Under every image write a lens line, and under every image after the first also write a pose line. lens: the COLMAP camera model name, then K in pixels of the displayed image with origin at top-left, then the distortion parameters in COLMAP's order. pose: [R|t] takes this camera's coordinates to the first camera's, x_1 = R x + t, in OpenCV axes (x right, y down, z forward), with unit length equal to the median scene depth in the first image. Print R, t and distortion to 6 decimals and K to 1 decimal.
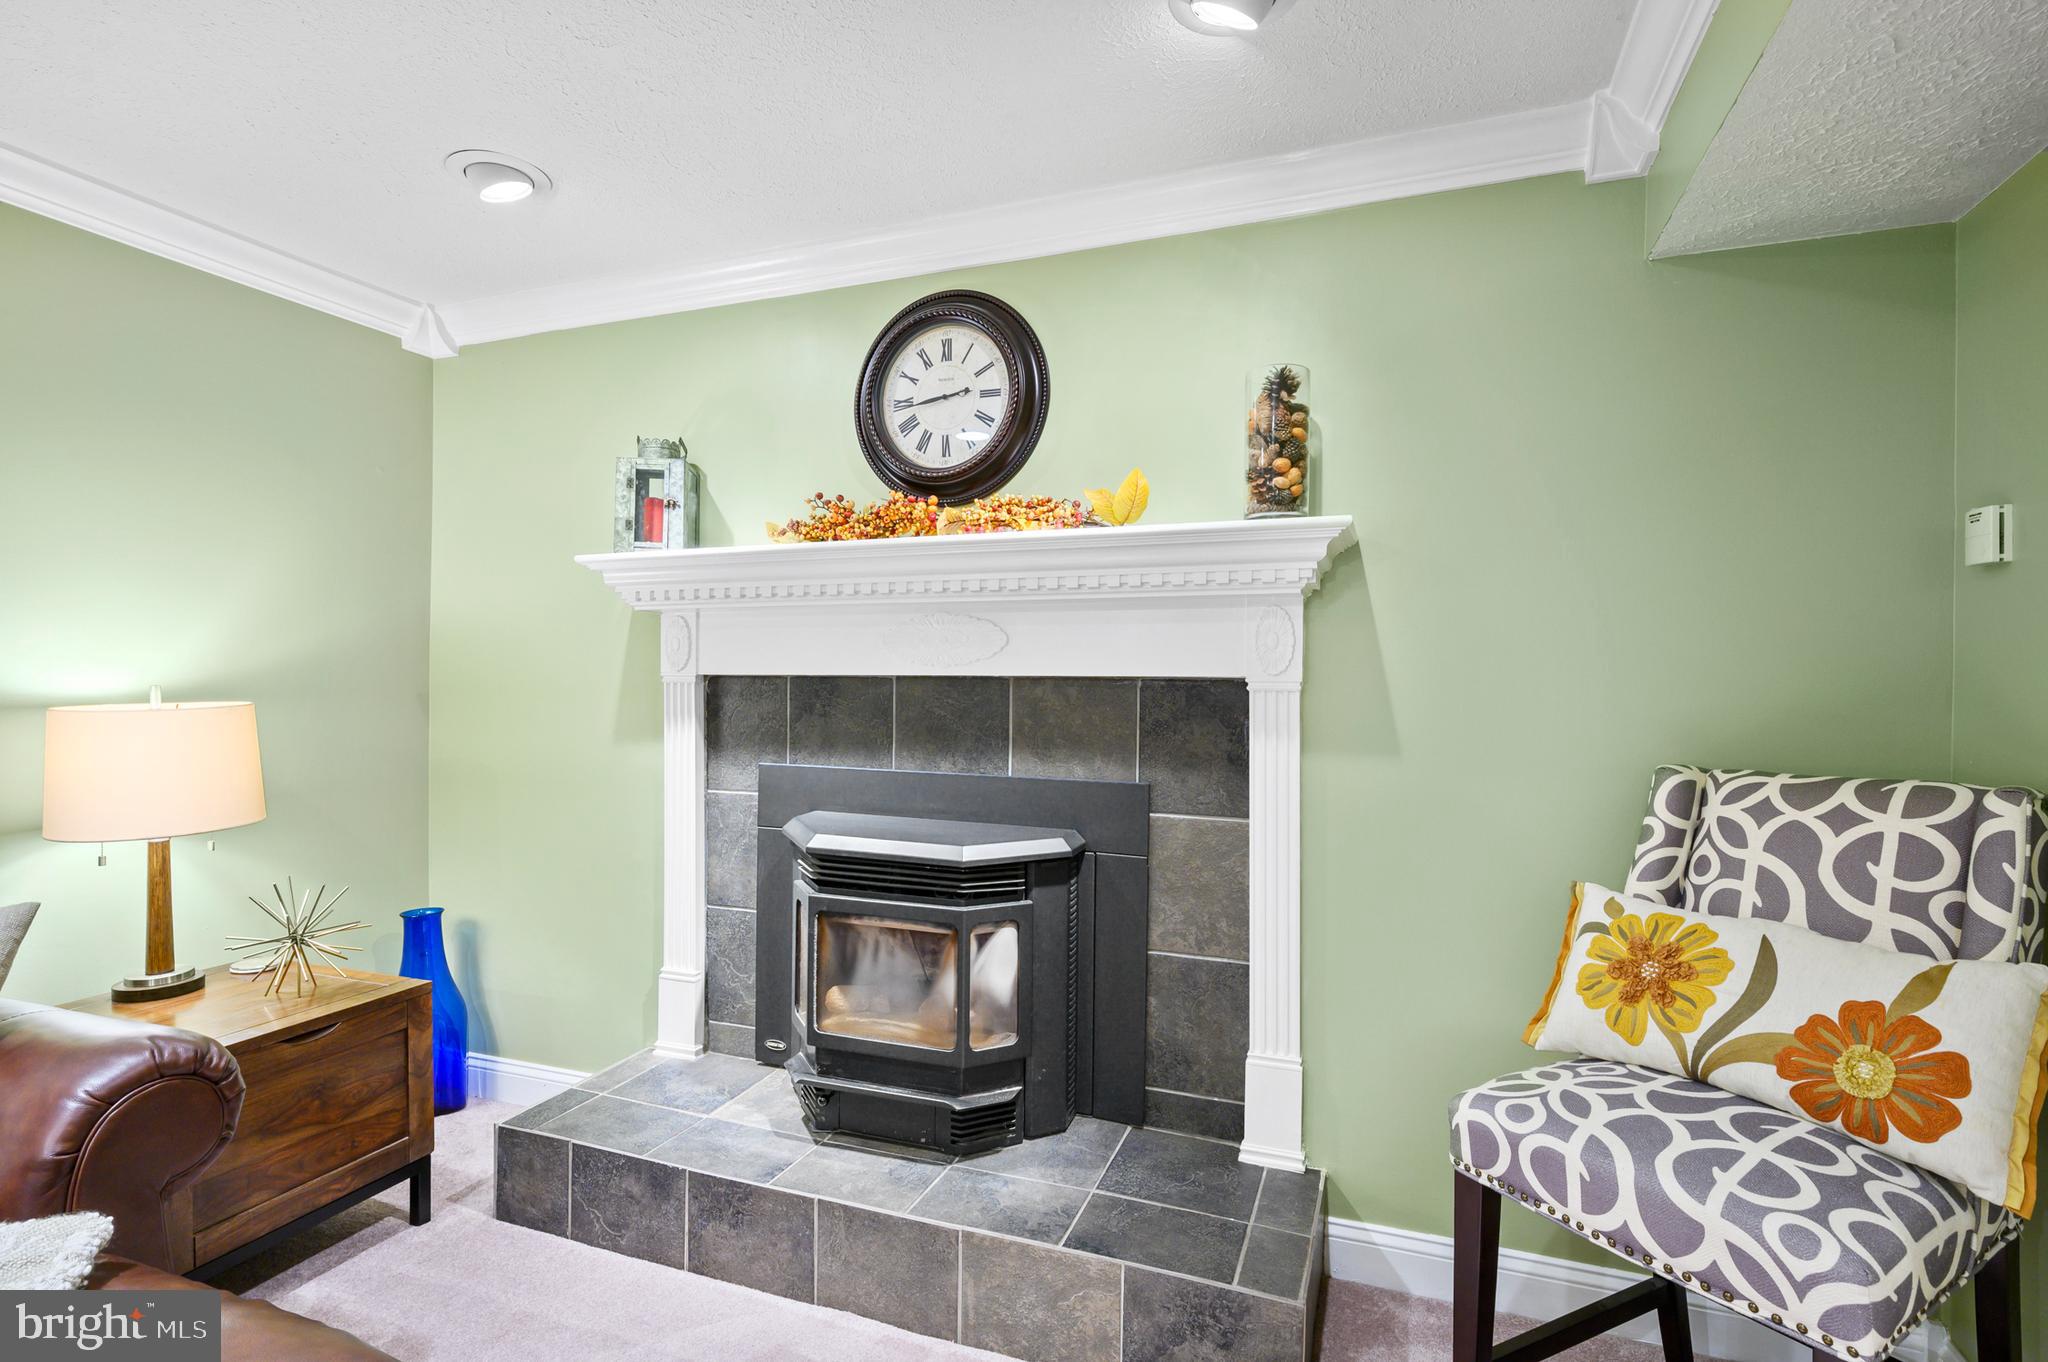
lens RADIAL K [[979.8, 0, 1036.1], [0, 979.8, 684.5], [0, 0, 1]] dist [-0.010483, -0.000047]
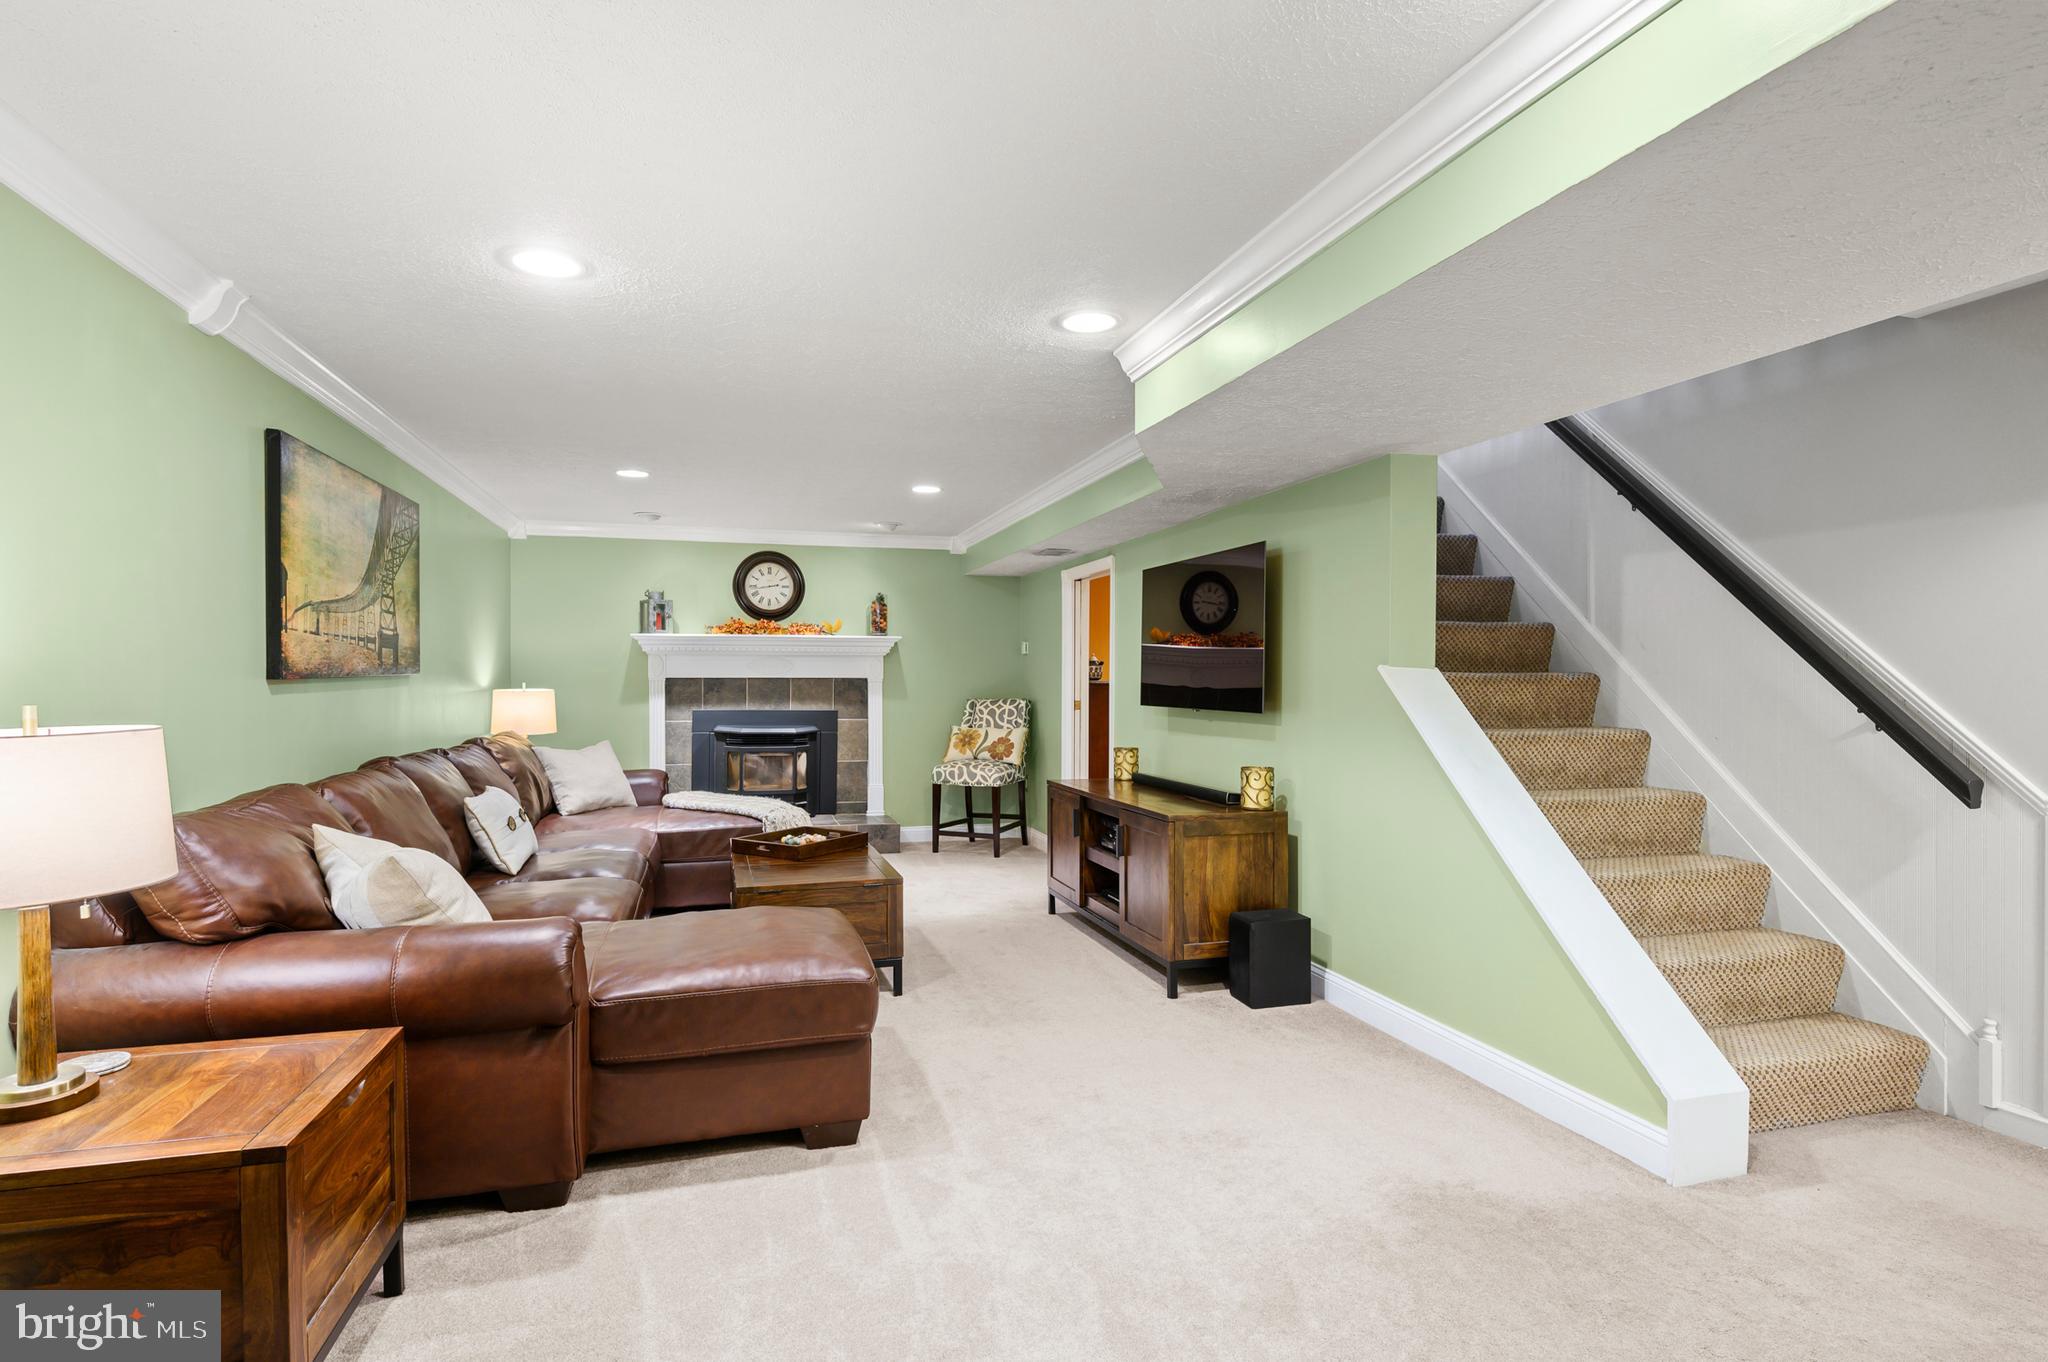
lens RADIAL K [[1069.1, 0, 1023.8], [0, 1069.1, 681.5], [0, 0, 1]] dist [-0.003886, 0.002670]
pose [[0.796934, -0.008820, 0.604002, -1.629531], [0.004155, 0.999950, 0.009118, -0.026927], [-0.604052, -0.004757, 0.796930, -2.357502]]
